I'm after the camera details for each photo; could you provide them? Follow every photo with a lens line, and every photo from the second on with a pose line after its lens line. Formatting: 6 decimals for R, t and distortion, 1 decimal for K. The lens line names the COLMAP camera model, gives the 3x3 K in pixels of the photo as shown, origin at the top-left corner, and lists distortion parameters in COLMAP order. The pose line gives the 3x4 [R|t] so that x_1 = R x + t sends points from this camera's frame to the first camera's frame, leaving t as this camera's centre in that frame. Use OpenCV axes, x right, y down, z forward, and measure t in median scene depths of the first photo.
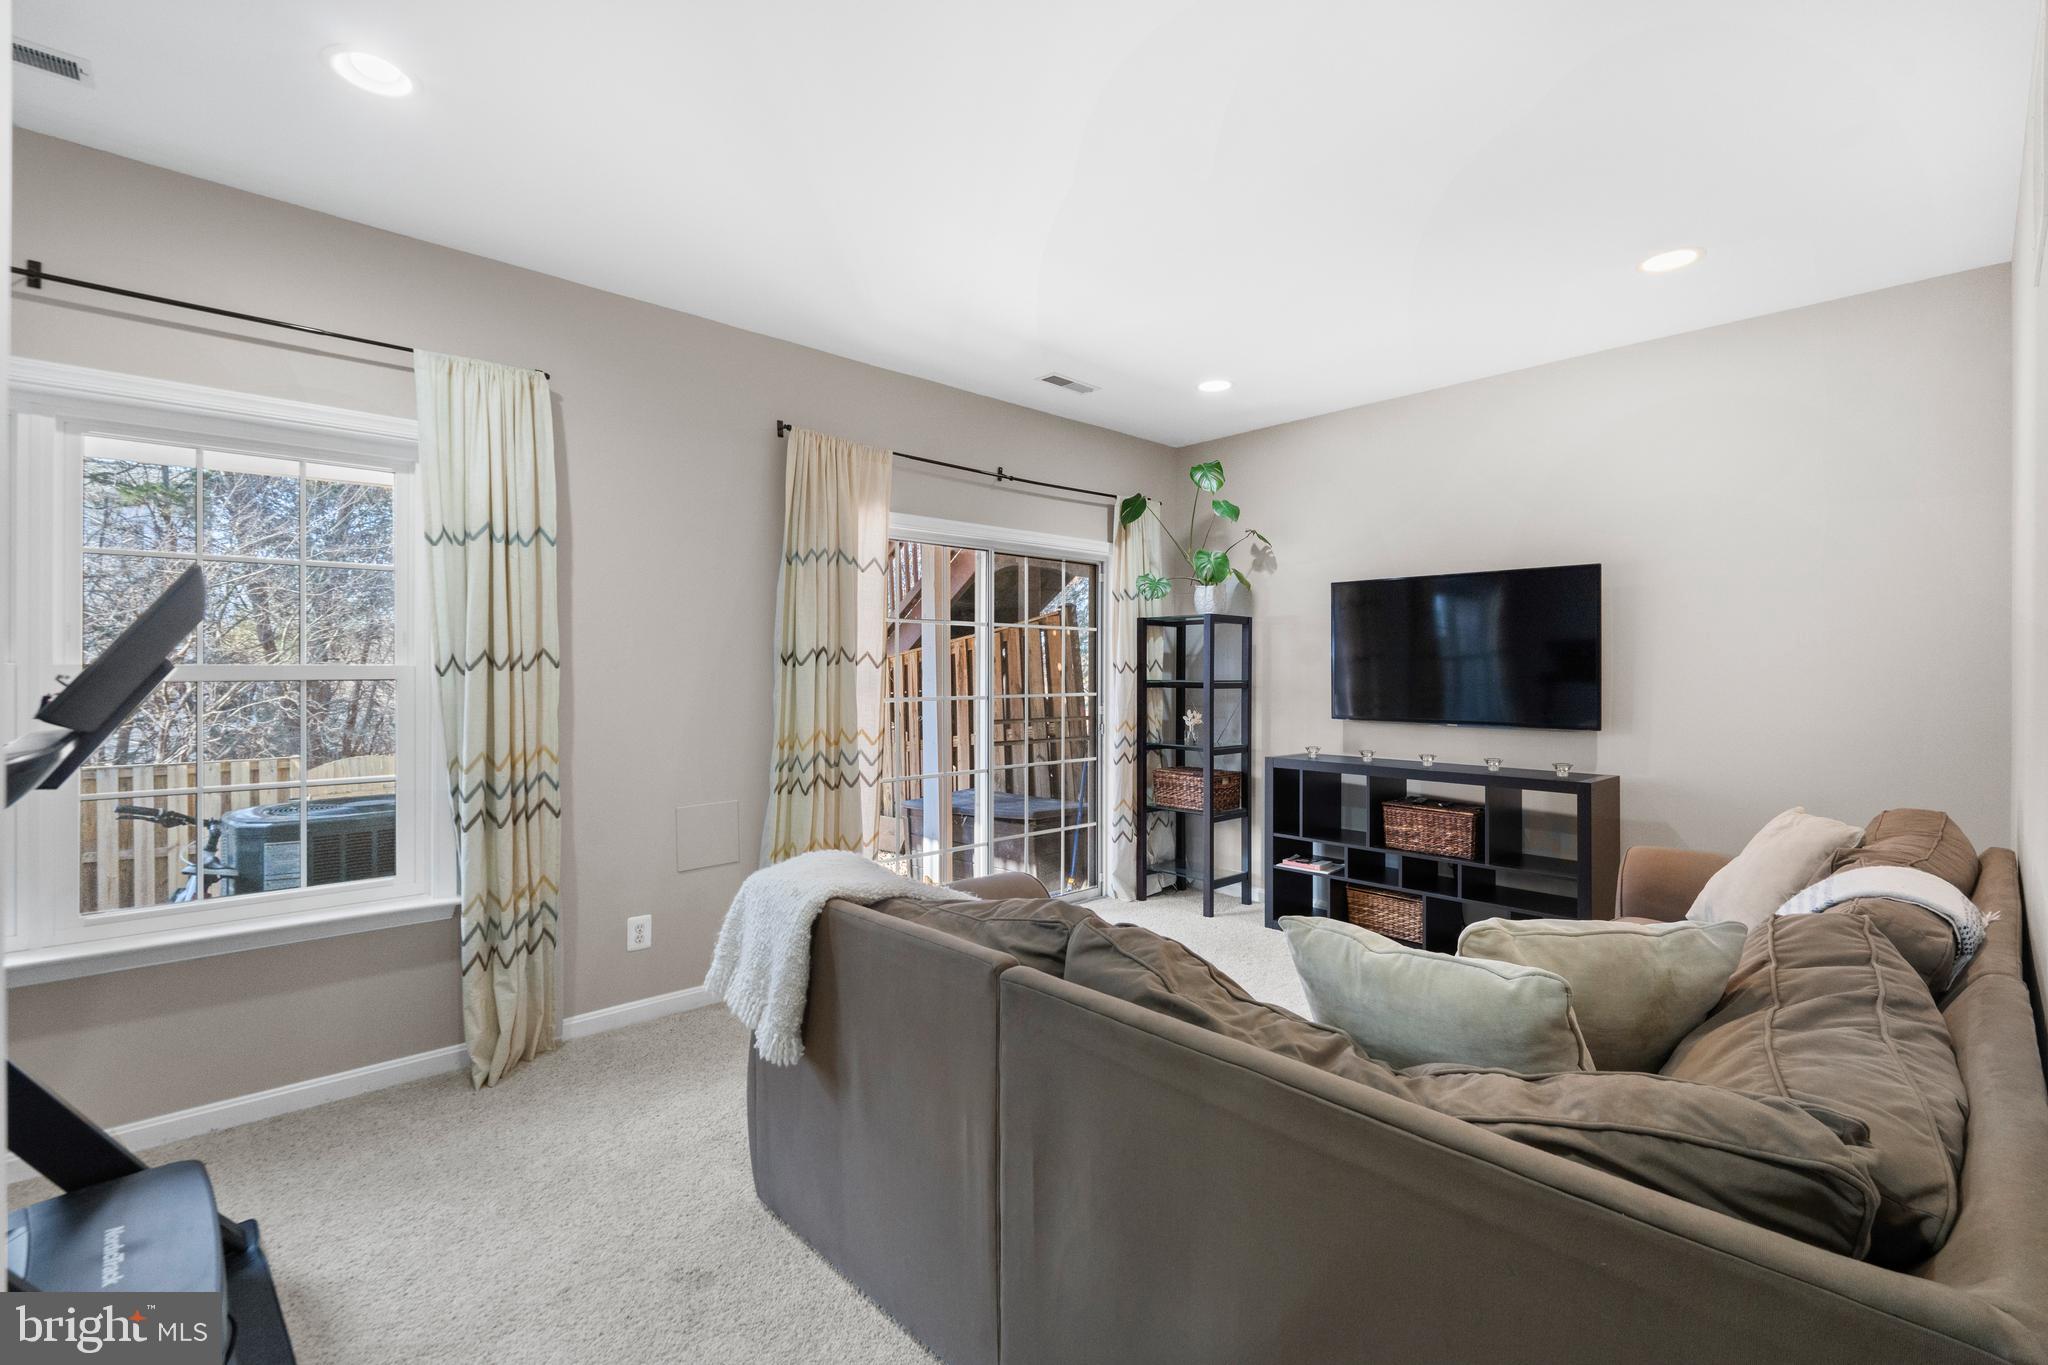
lens RADIAL K [[905.3, 0, 1035.0], [0, 905.3, 665.4], [0, 0, 1]] dist [-0.002212, -0.000217]
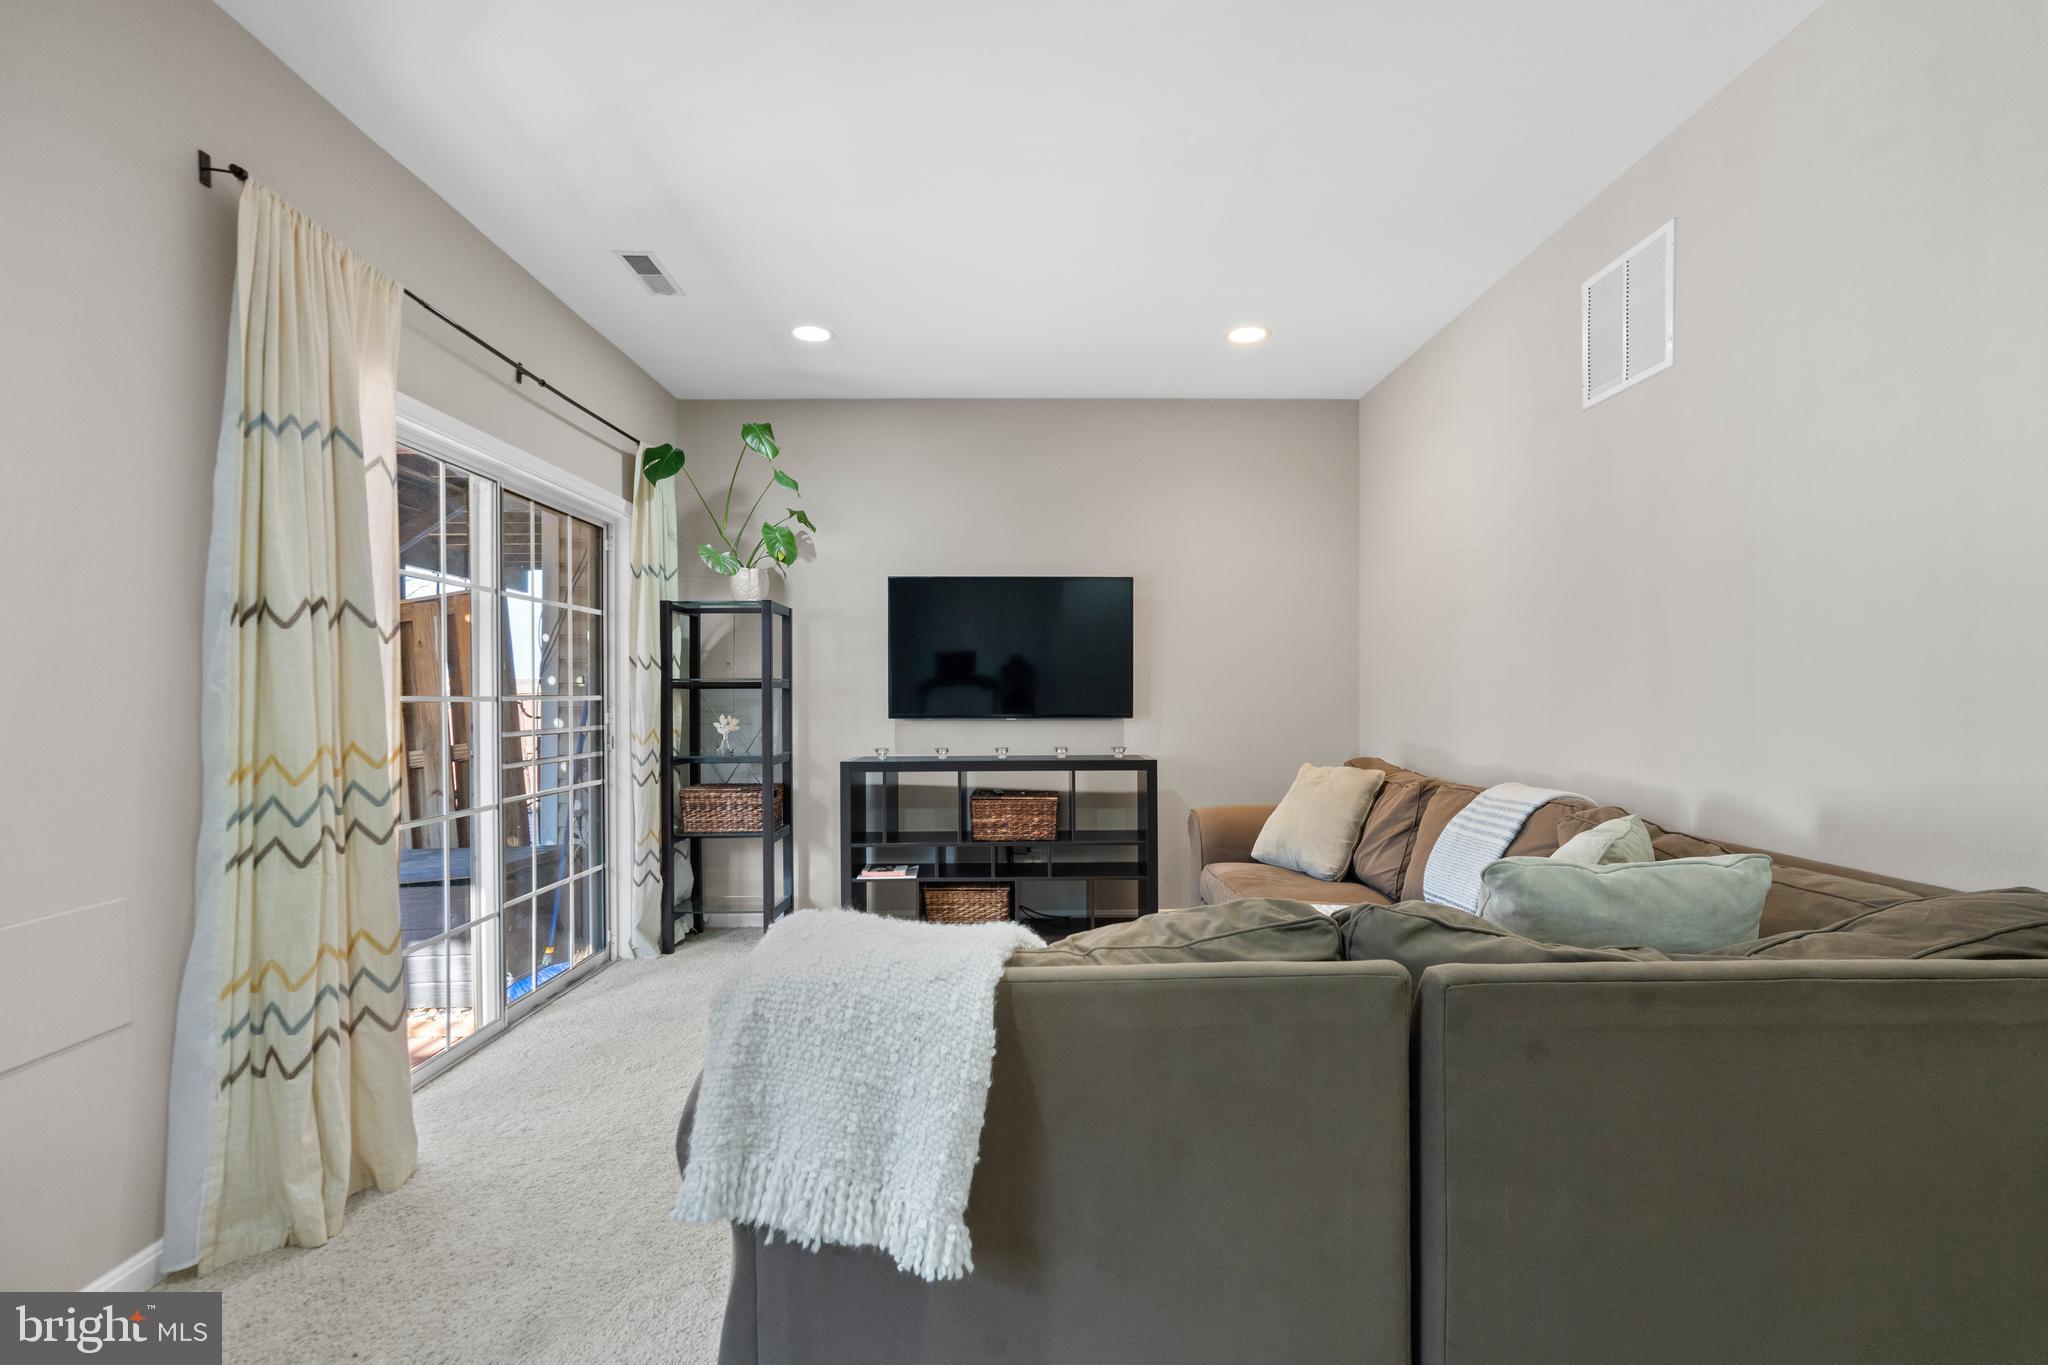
lens RADIAL K [[905.3, 0, 1033.2], [0, 905.3, 694.4], [0, 0, 1]] dist [-0.002212, -0.000217]
pose [[0.670885, -0.002801, 0.741556, -0.271650], [-0.000164, 0.999992, 0.003926, 0.028835], [-0.741561, -0.002756, 0.670880, 0.235917]]
